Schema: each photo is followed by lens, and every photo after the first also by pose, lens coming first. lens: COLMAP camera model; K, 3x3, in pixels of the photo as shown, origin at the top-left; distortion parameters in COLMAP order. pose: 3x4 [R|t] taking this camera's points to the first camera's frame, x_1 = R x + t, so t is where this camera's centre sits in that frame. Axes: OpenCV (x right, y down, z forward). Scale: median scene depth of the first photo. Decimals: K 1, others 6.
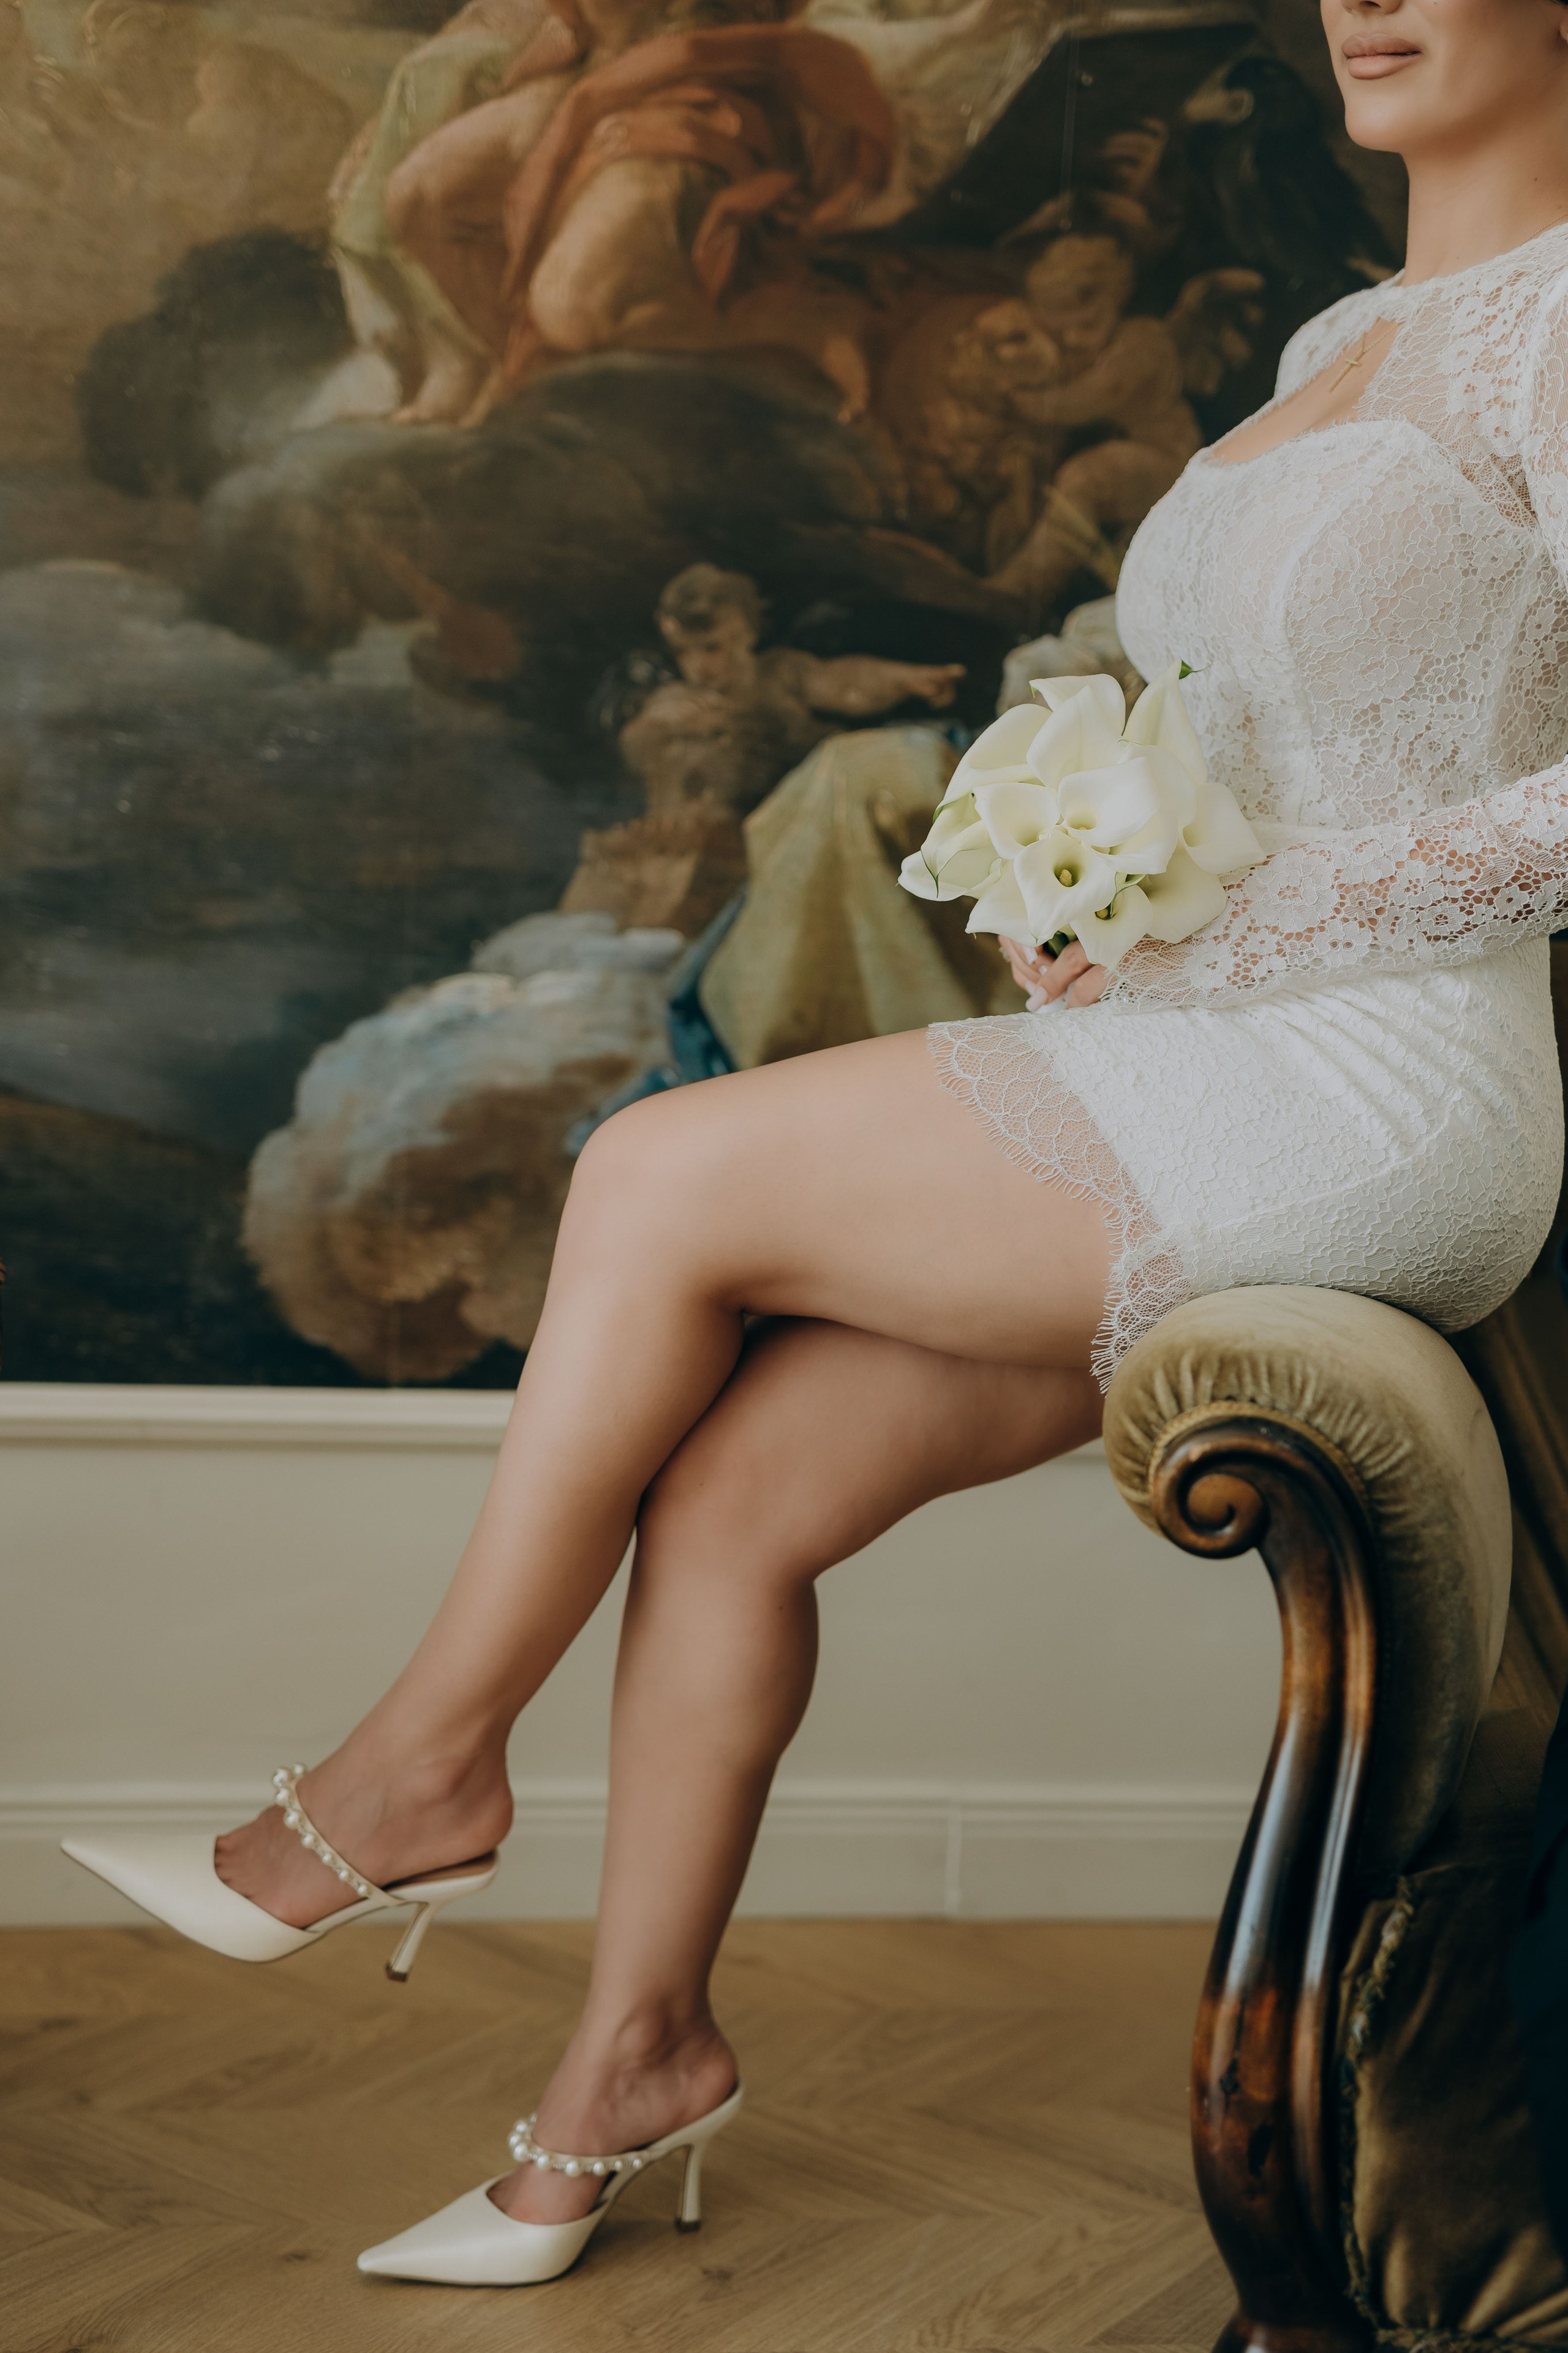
lens RADIAL K [[3431.7, 0, 761.6], [0, 3431.7, 1234.6], [0, 0, 1]] dist [0.055769, 0.000000]
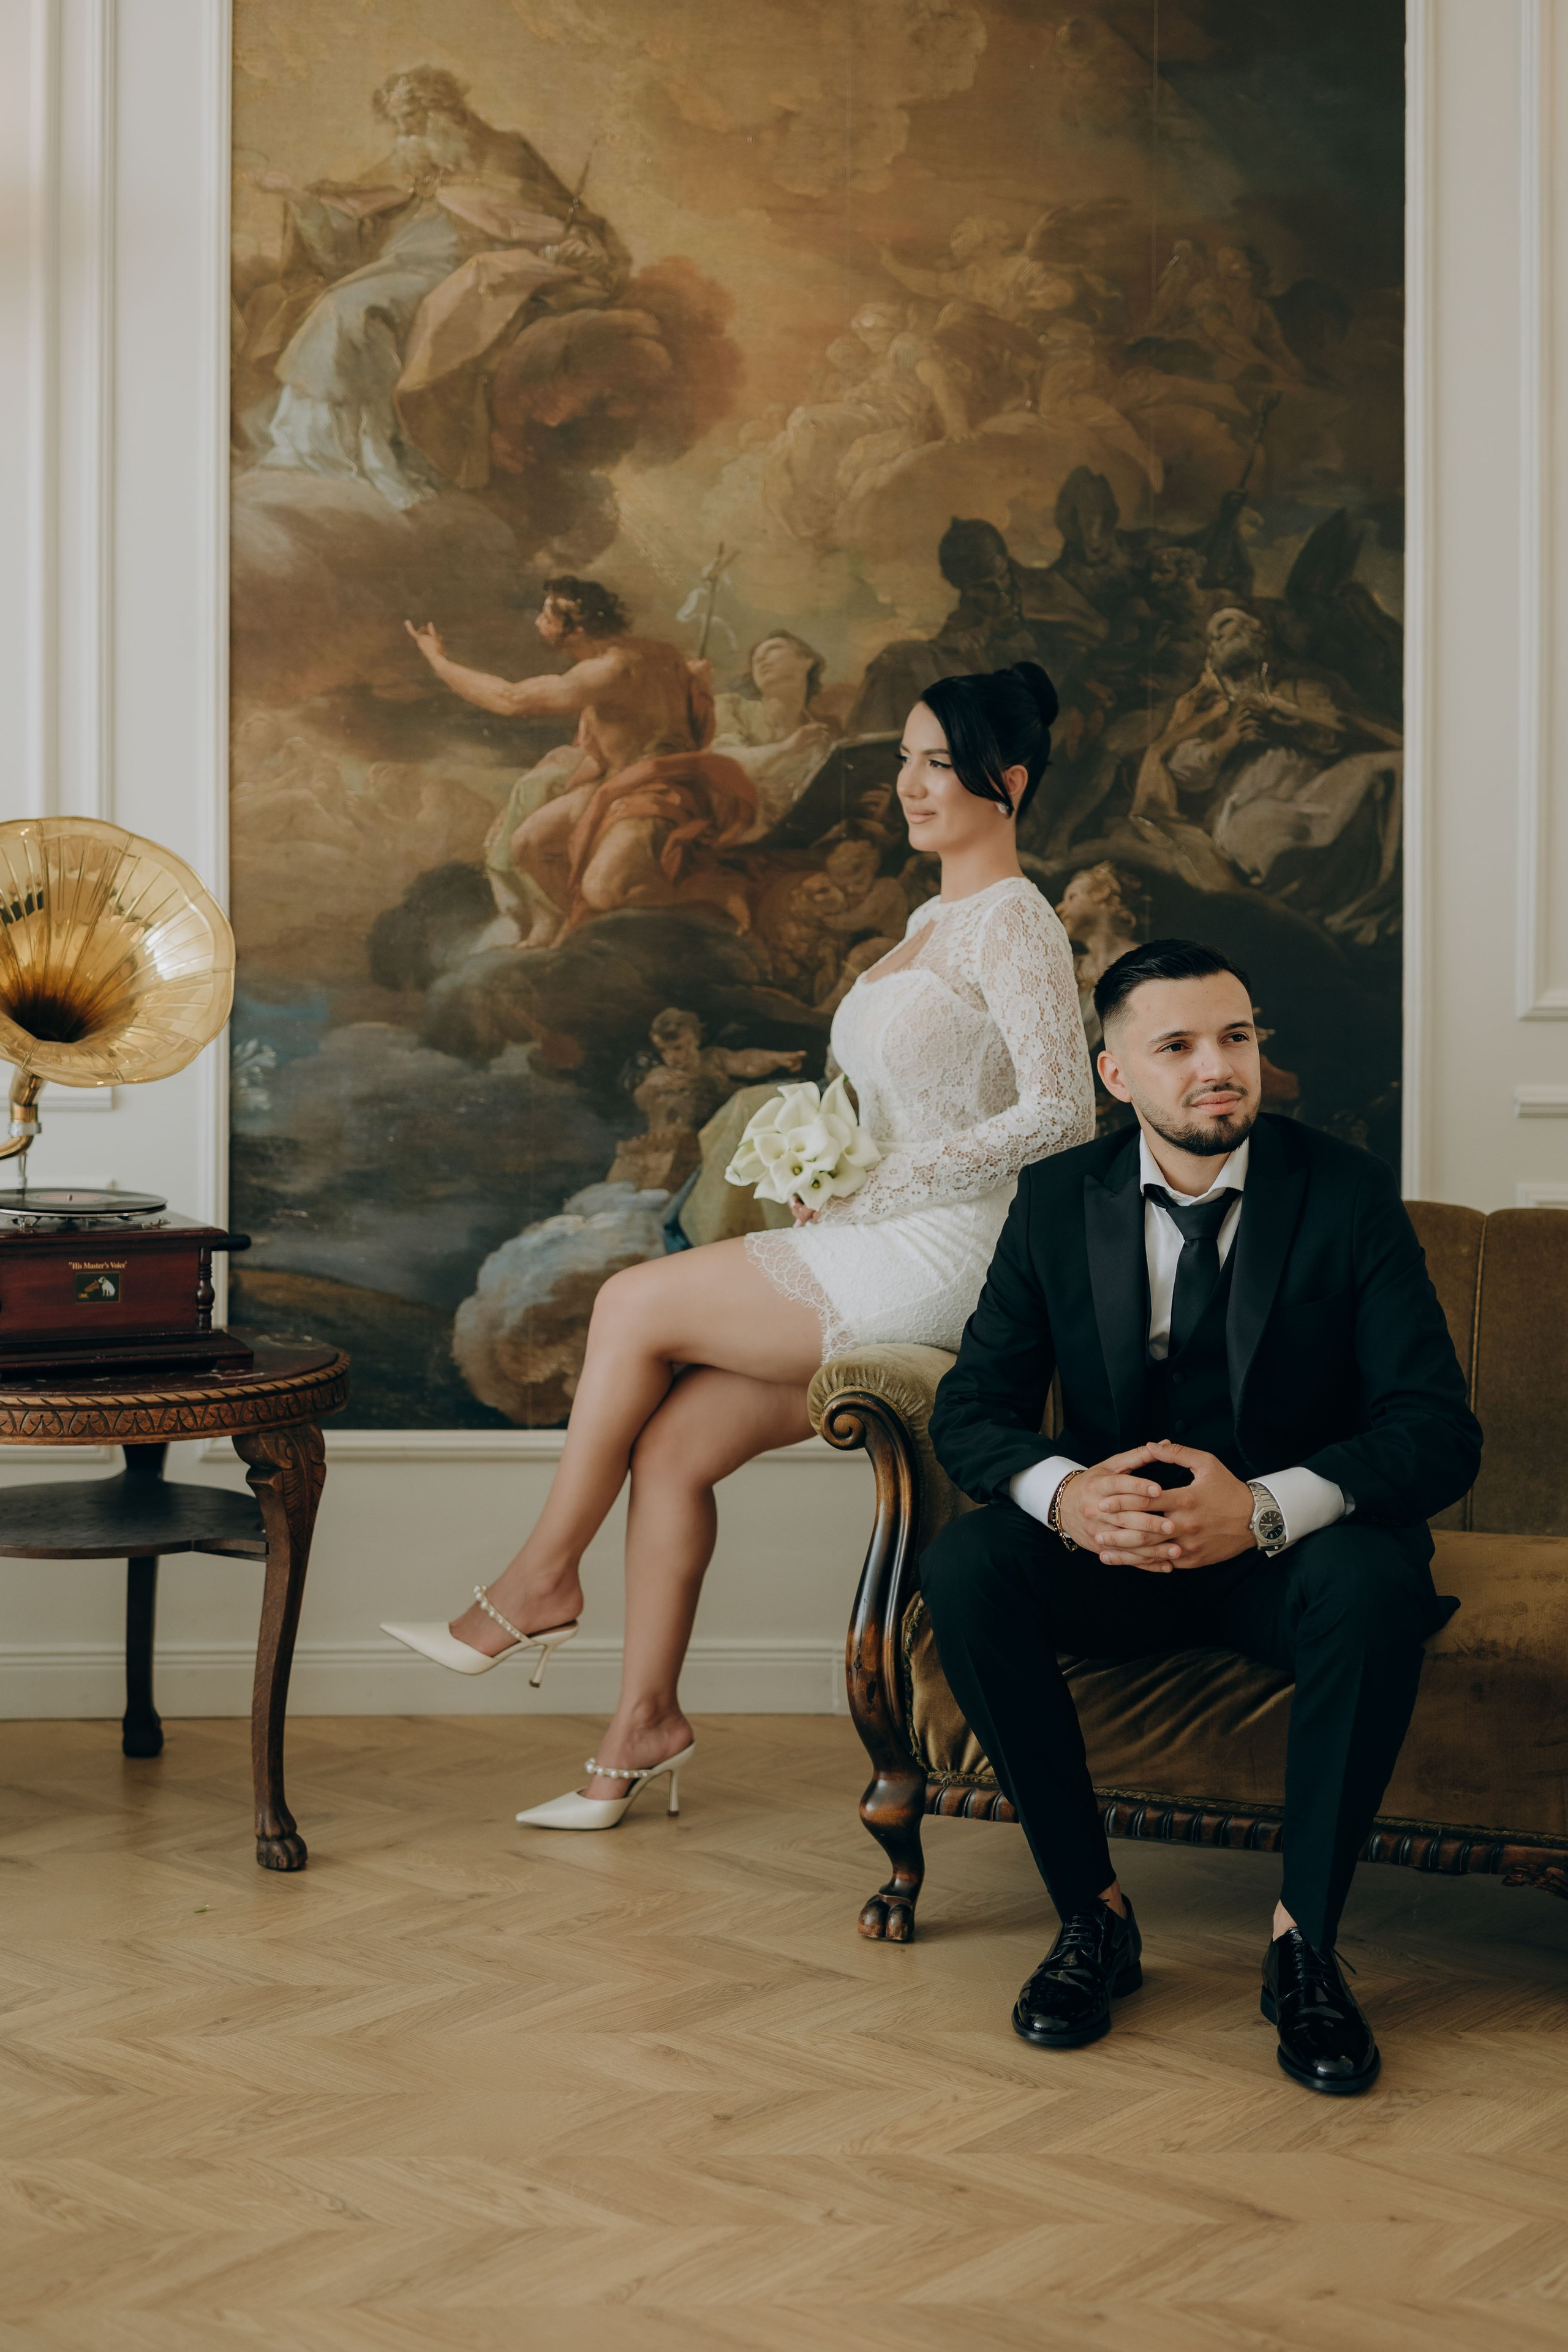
lens RADIAL K [[3430.5, 0, 540.0], [0, 3430.5, 854.4], [0, 0, 1]] dist [0.055769, 0.000000]
pose [[0.992068, -0.046162, -0.116922, 0.149146], [0.025571, 0.984793, -0.171842, 0.061913], [0.123077, 0.167489, 0.978161, -1.015480]]
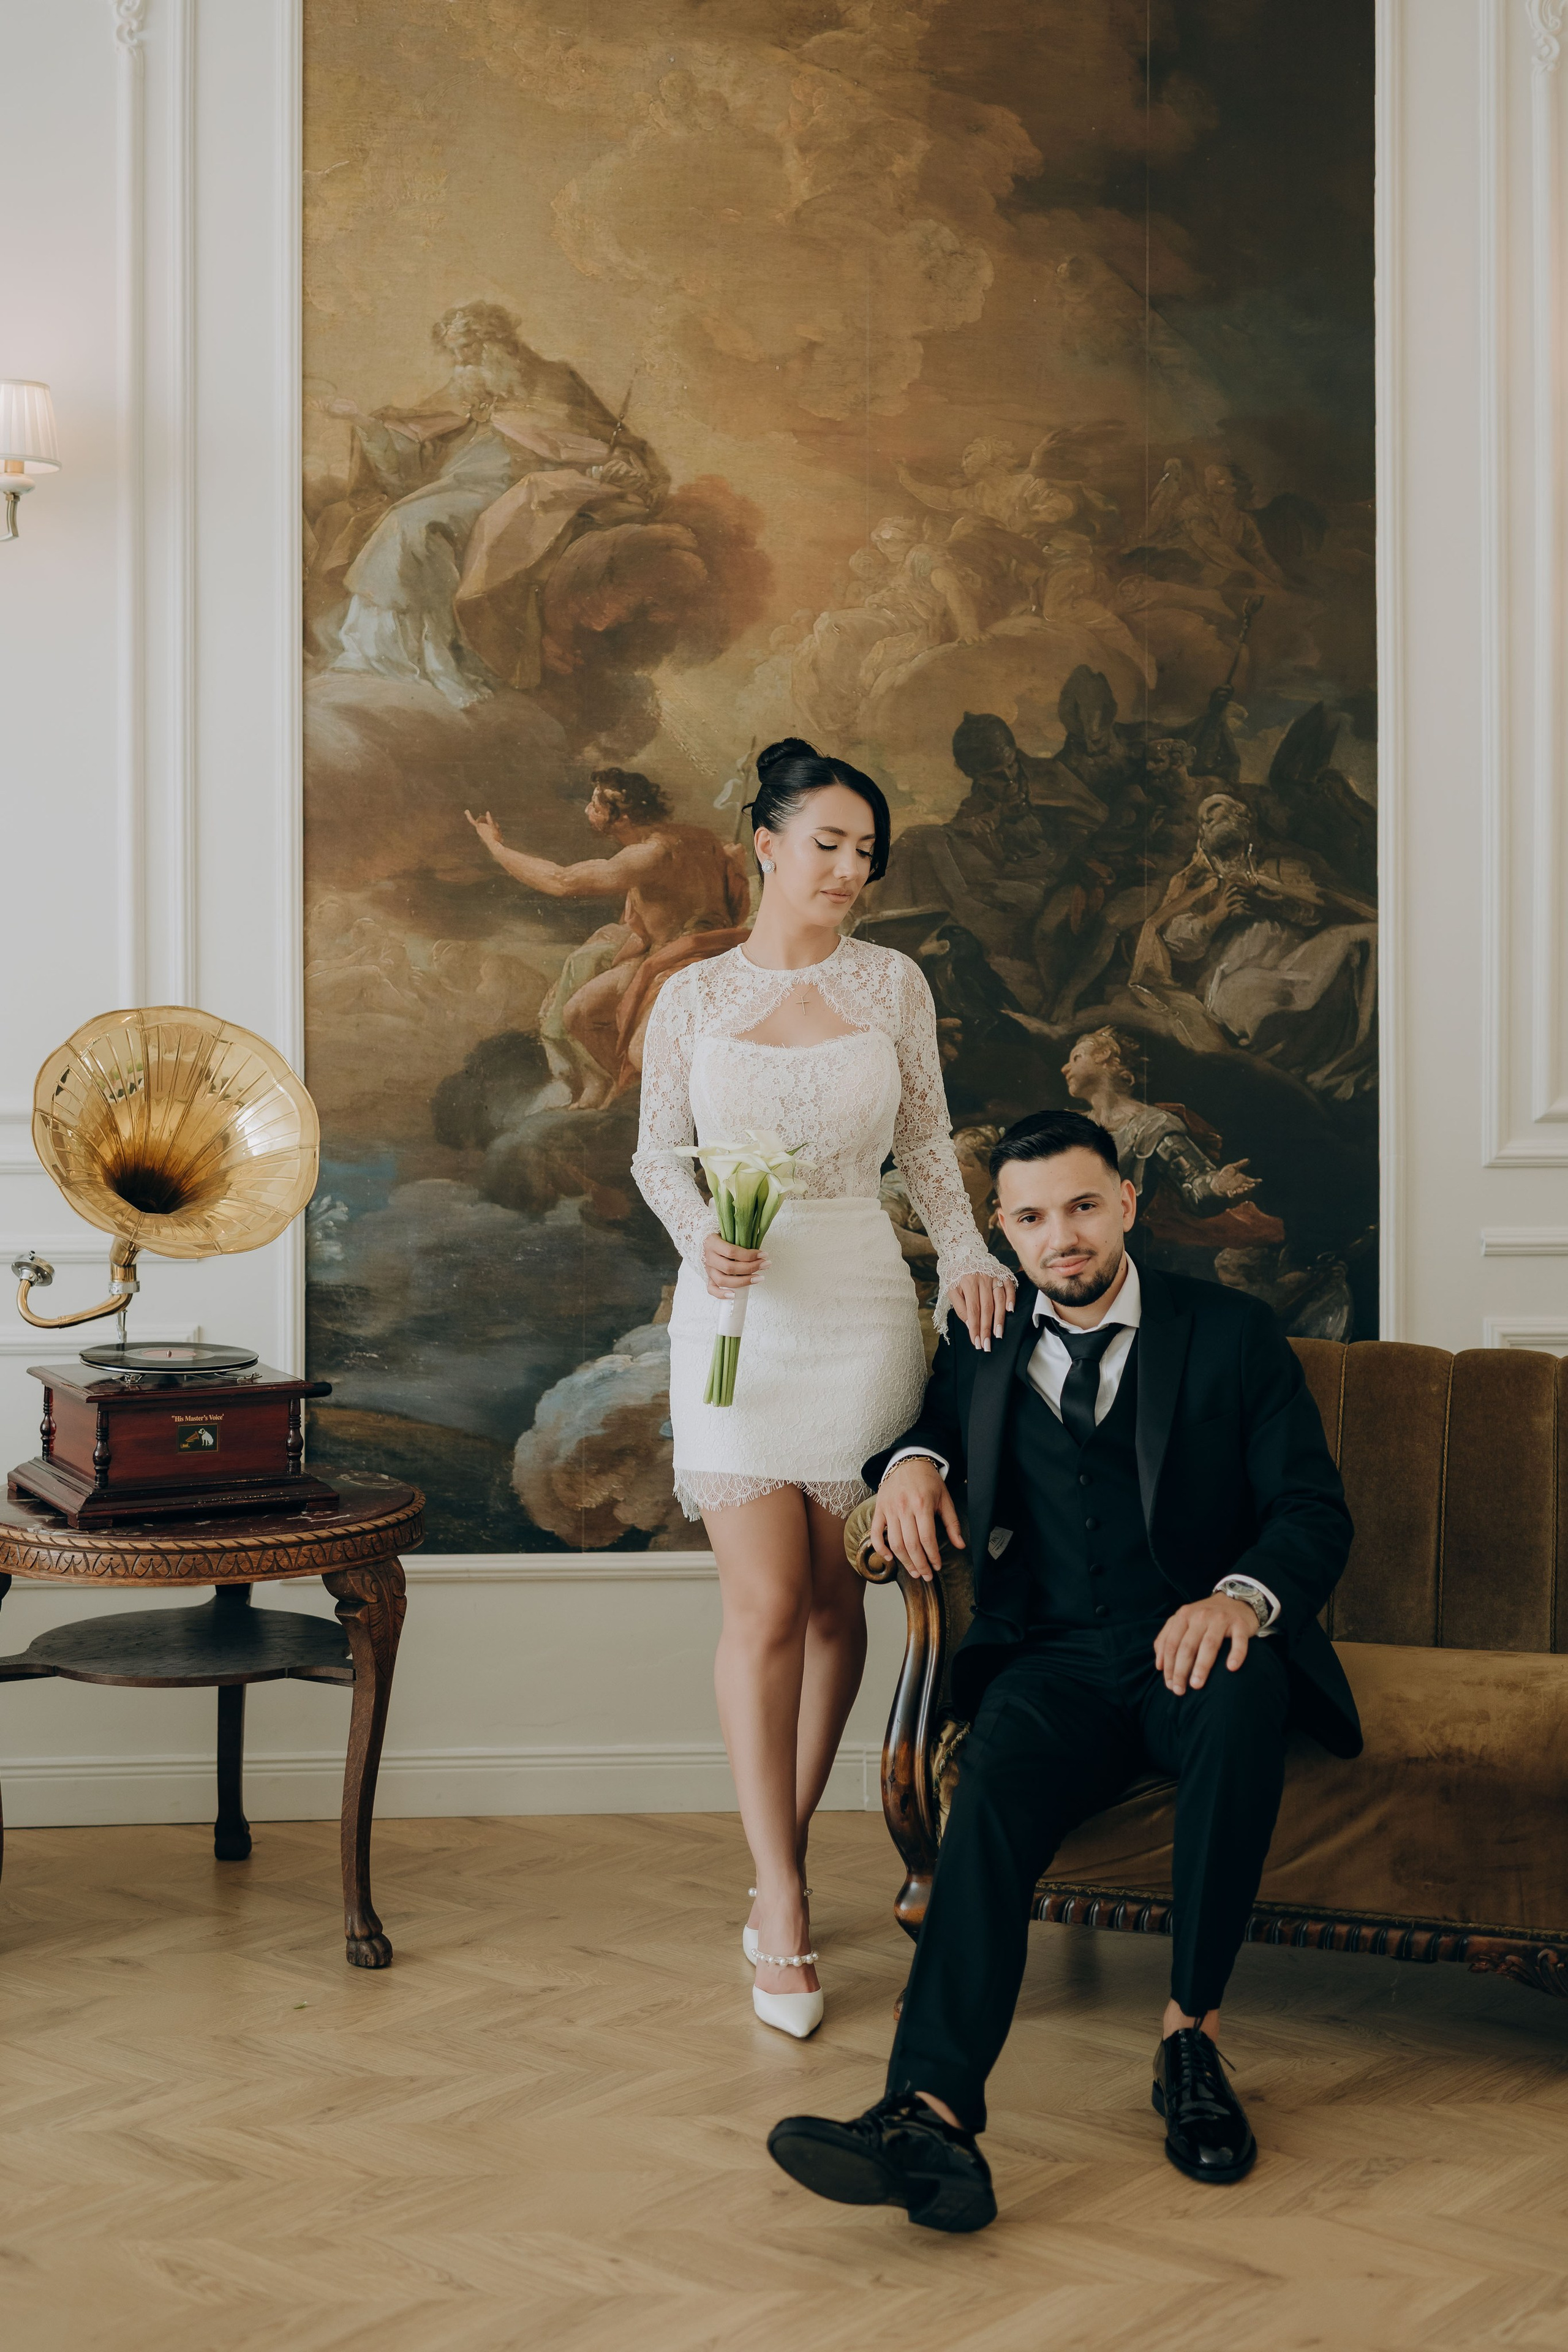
lens RADIAL K [[3401.6, 0, 613.4], [0, 3401.6, 900.4], [0, 0, 1]] dist [0.060380, 0.000000]
pose [[0.994112, -0.052239, -0.094933, 0.139224], [0.035220, 0.984322, -0.172830, 0.014181], [0.102473, 0.168468, 0.980366, -1.195089]]
